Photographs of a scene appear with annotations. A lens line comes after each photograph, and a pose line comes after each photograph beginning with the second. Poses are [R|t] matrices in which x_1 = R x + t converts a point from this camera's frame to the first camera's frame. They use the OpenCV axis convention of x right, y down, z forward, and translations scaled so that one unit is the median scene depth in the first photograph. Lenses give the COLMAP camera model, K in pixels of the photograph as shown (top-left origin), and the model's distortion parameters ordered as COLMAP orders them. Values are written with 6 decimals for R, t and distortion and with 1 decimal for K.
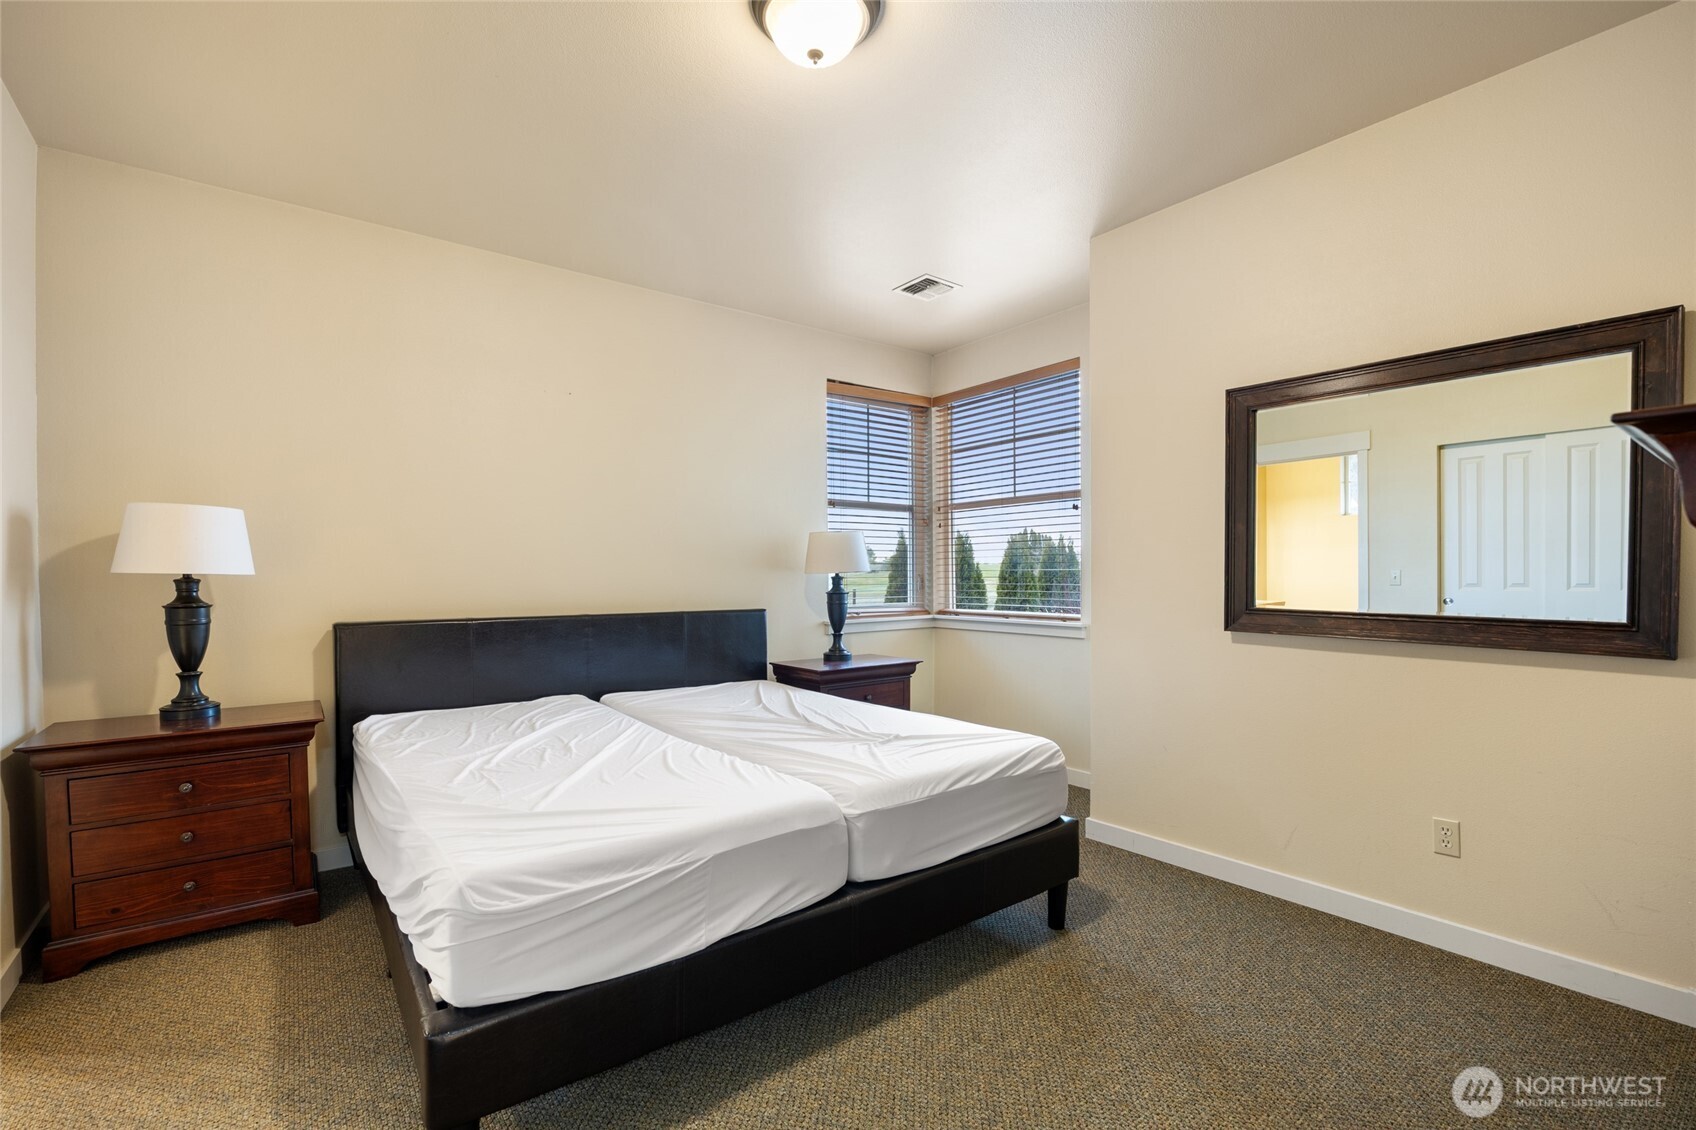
lens RADIAL K [[753.8, 0, 848.0], [0, 753.8, 565.0], [0, 0, 1]] dist [0.000876, -0.000015]
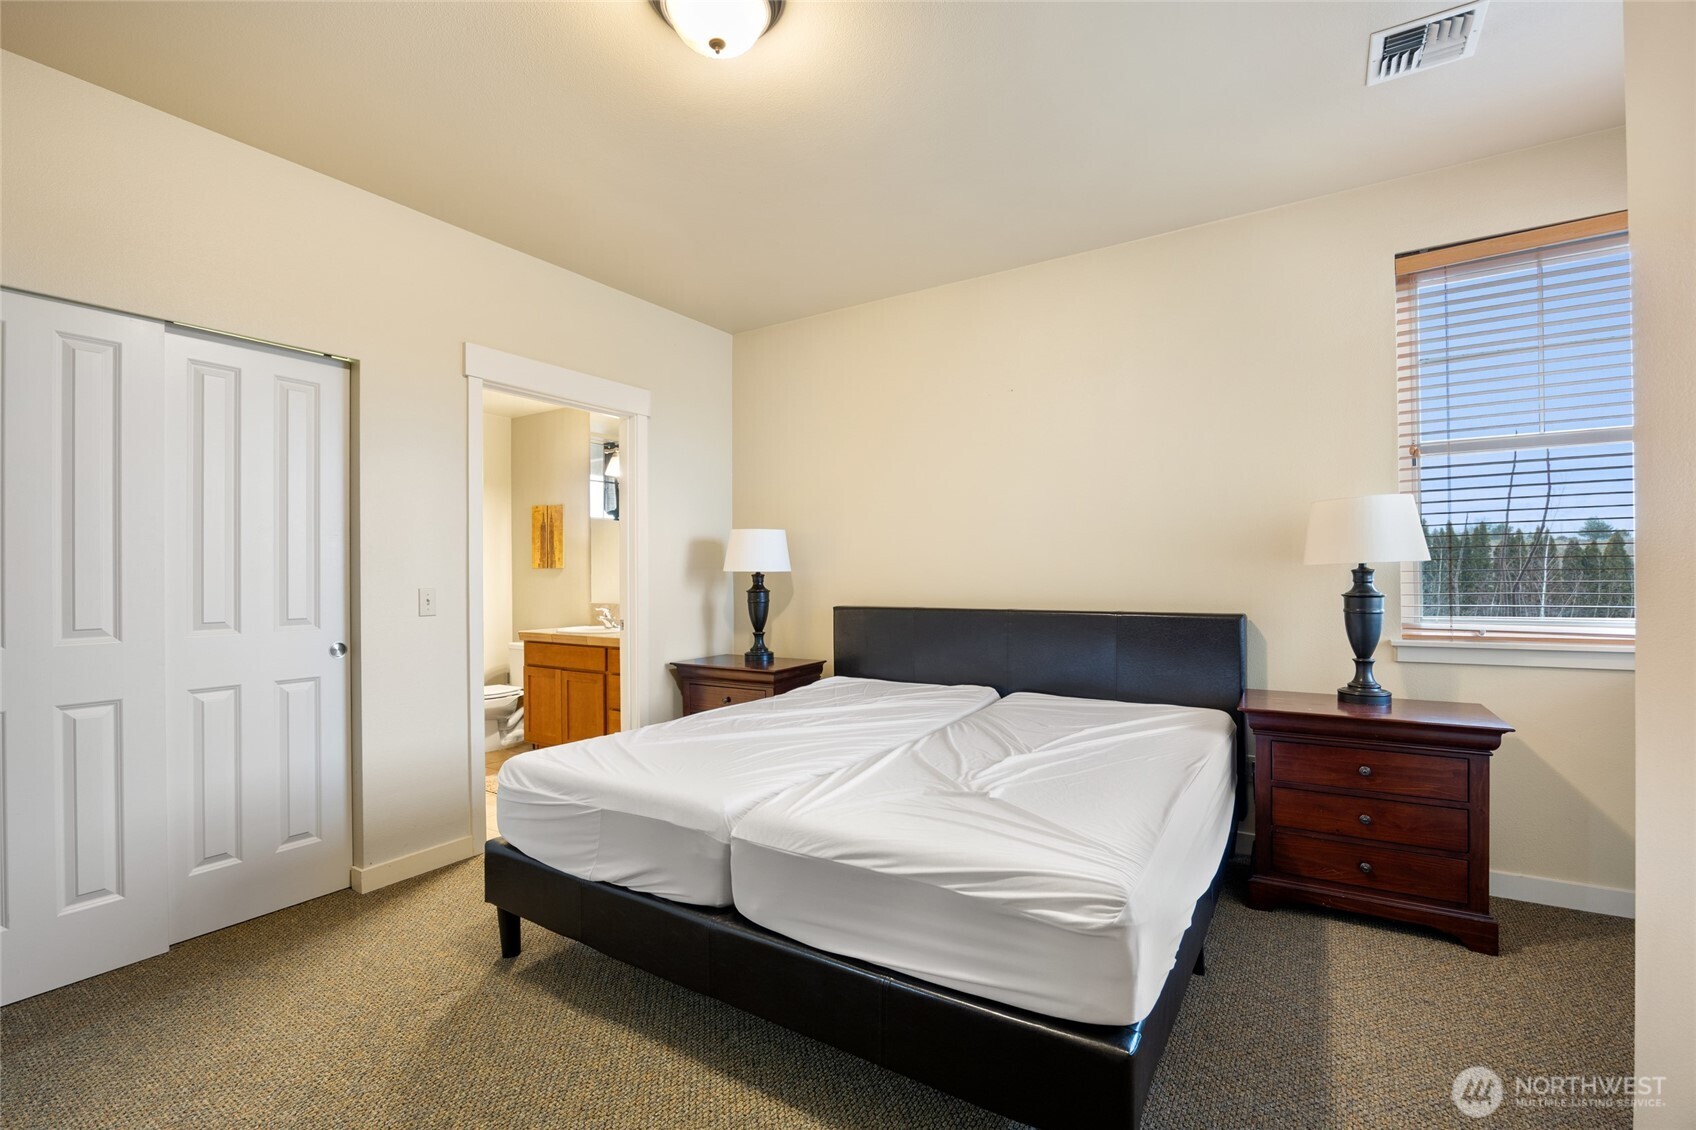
lens RADIAL K [[735.6, 0, 848.0], [0, 735.6, 565.0], [0, 0, 1]] dist [-0.010777, -0.000183]
pose [[0.335865, -0.011340, -0.941842, 0.689301], [0.020729, 0.999774, -0.004646, 0.009170], [0.941682, -0.017963, 0.336024, 0.648604]]
